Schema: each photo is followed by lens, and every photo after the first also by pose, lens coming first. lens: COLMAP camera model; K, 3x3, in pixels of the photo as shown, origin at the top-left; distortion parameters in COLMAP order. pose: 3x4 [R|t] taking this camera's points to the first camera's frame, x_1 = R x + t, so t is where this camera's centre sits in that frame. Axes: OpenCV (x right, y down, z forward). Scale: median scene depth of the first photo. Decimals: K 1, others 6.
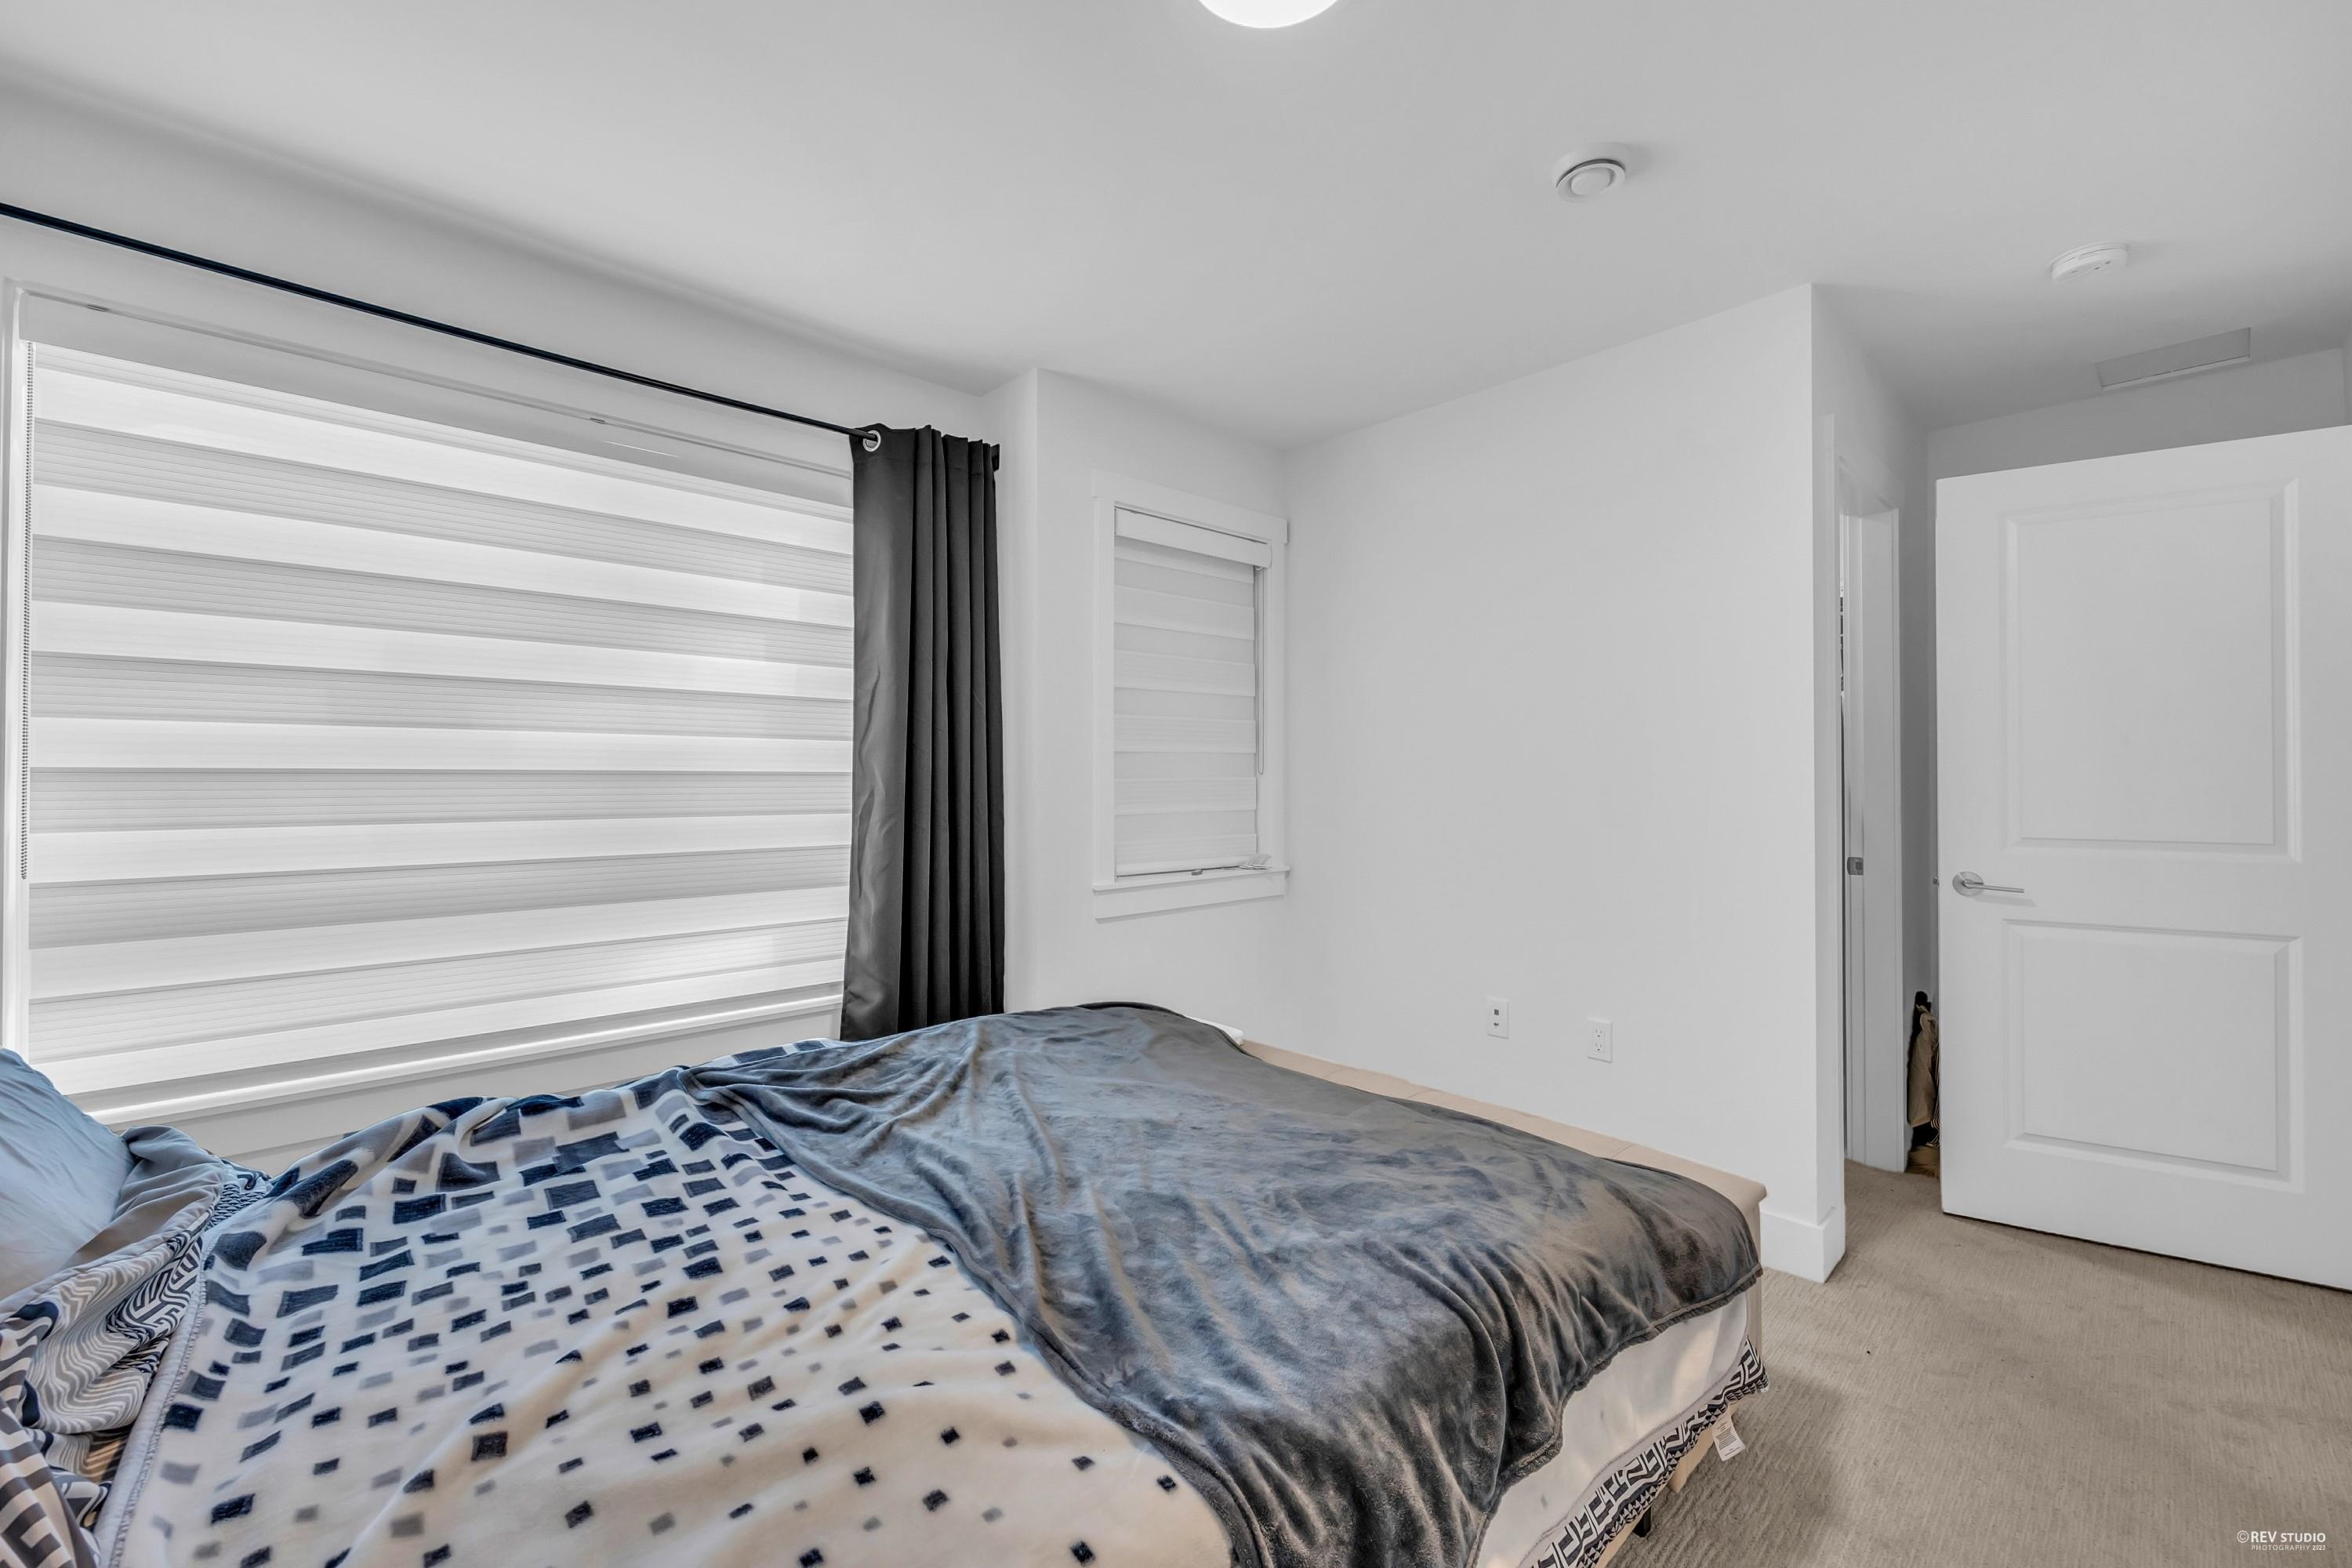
lens RADIAL K [[952.1, 0, 1173.2], [0, 952.1, 781.4], [0, 0, 1]] dist [-0.001751, -0.000120]
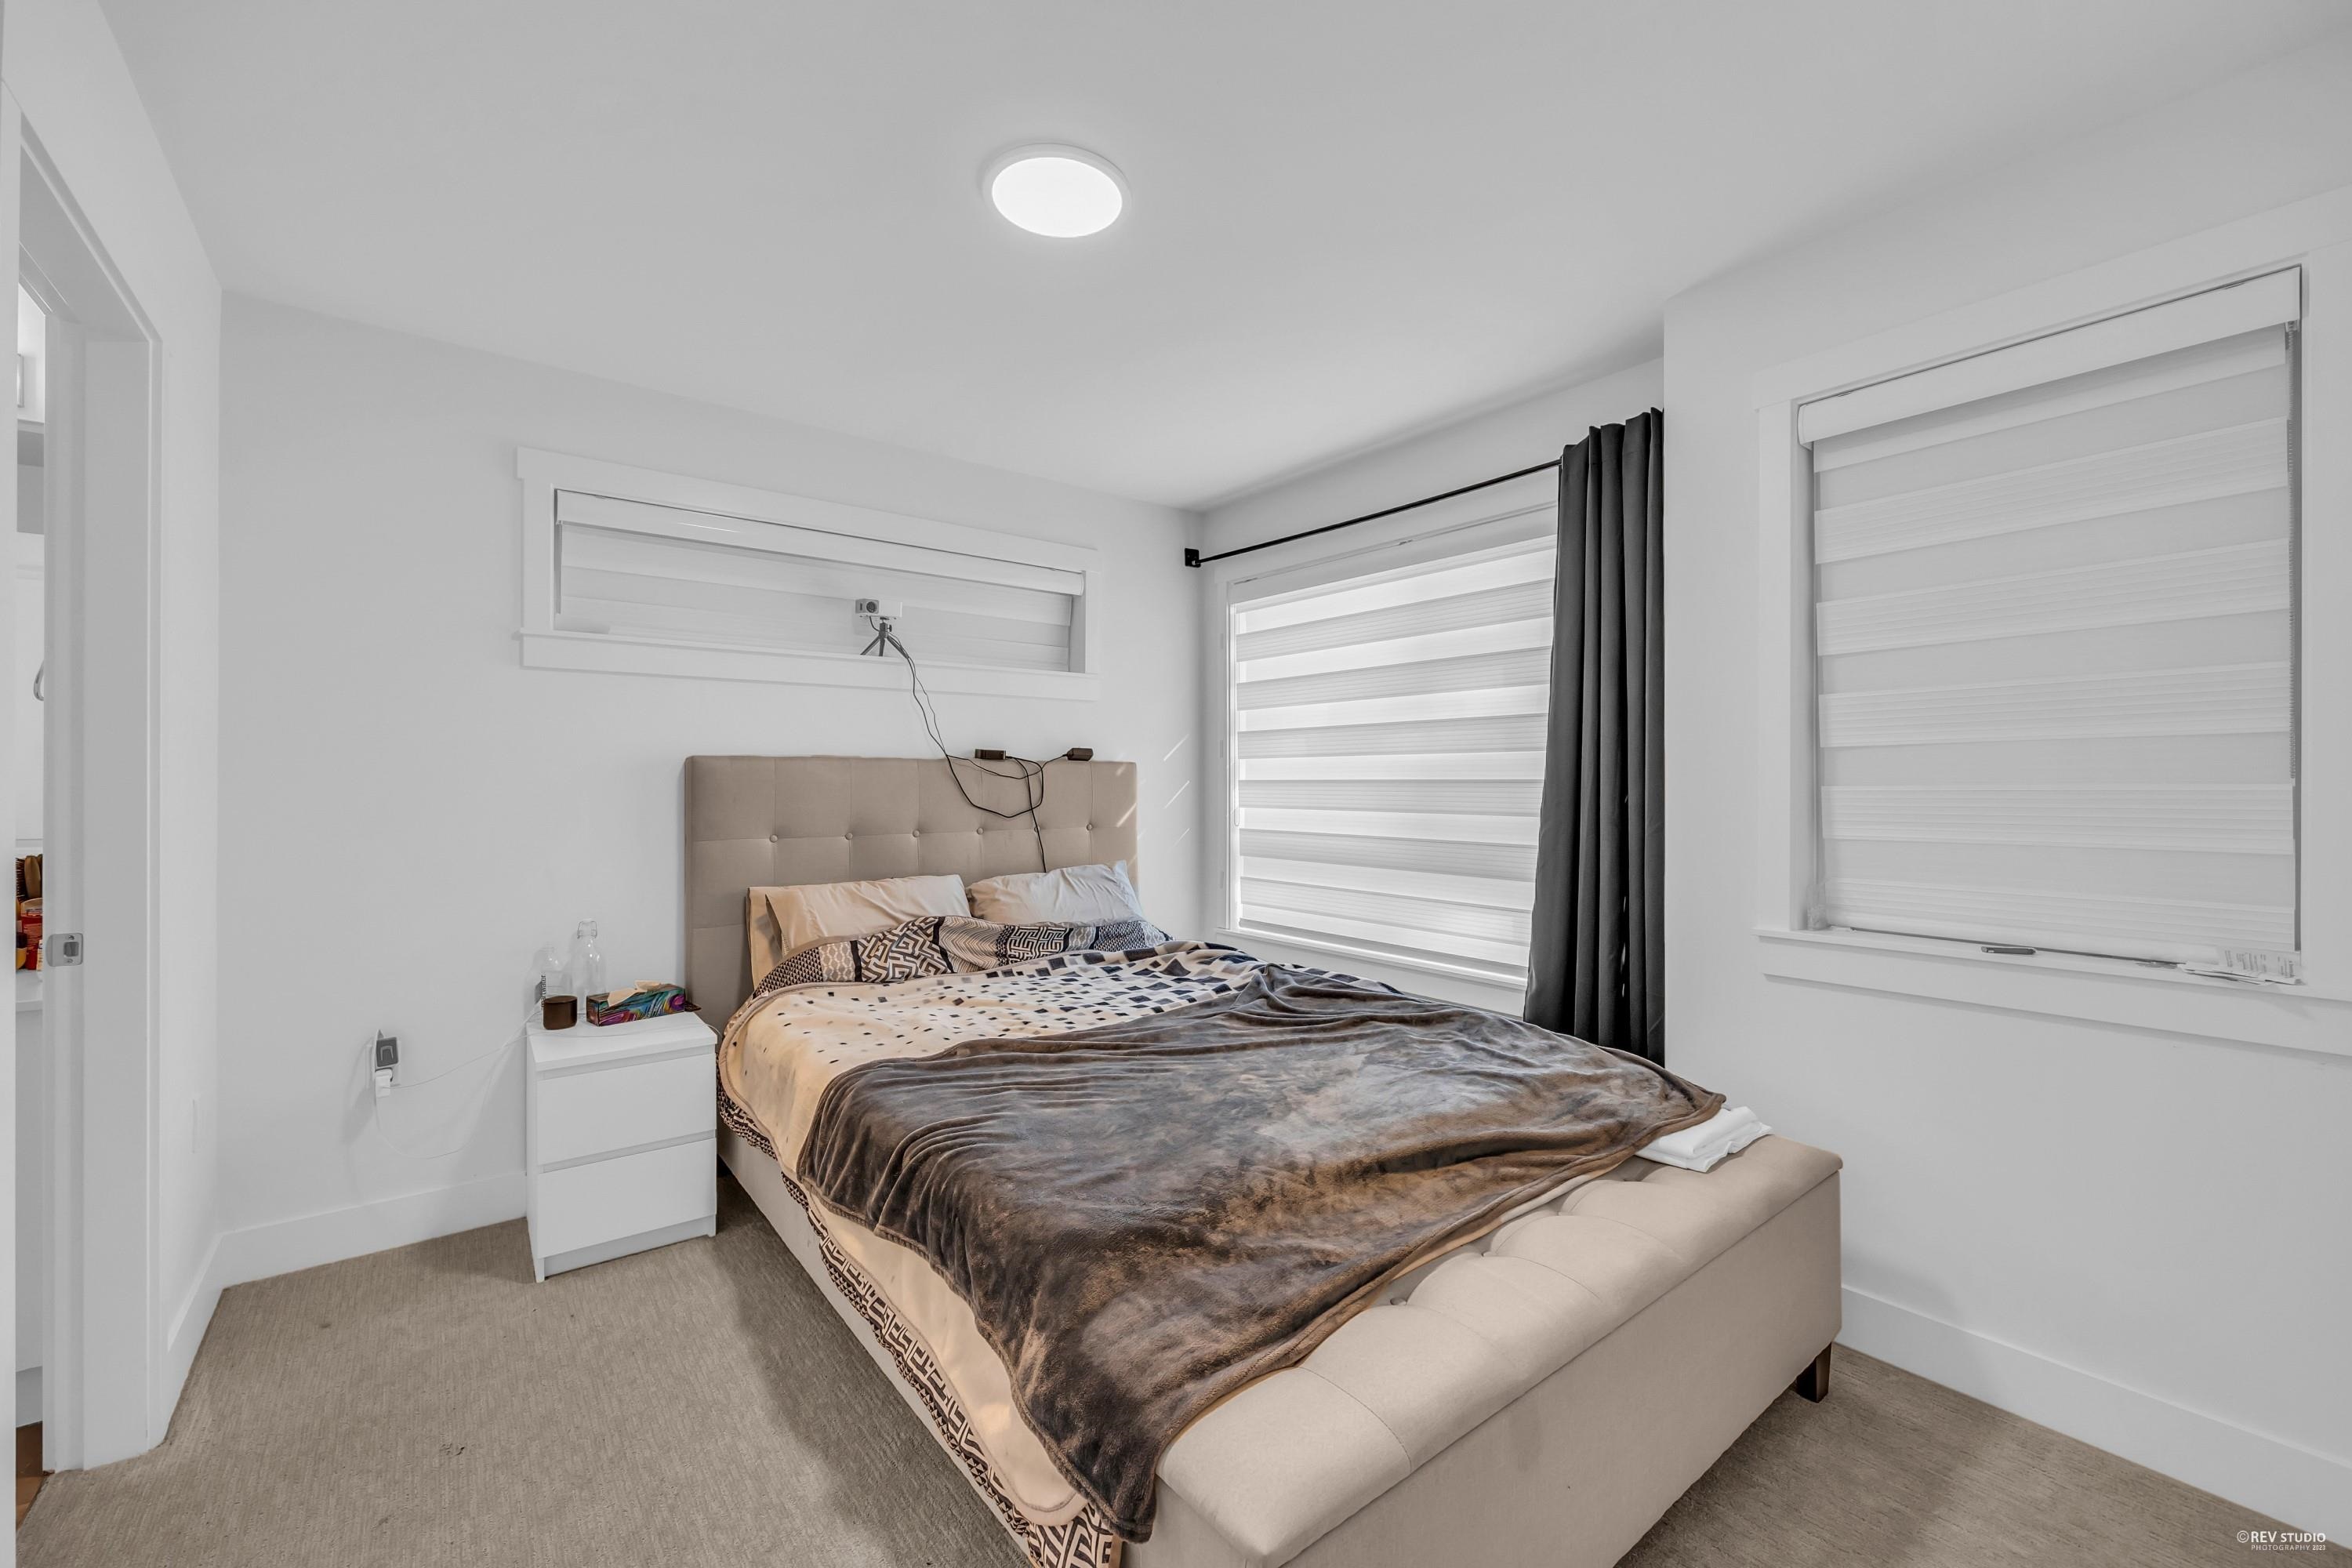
lens RADIAL K [[952.1, 0, 1173.2], [0, 952.1, 781.4], [0, 0, 1]] dist [-0.001751, -0.000120]
pose [[-0.077654, -0.000280, -0.996980, 0.756189], [0.003488, 0.999994, -0.000552, -0.008738], [0.996974, -0.003520, -0.077653, 0.647637]]
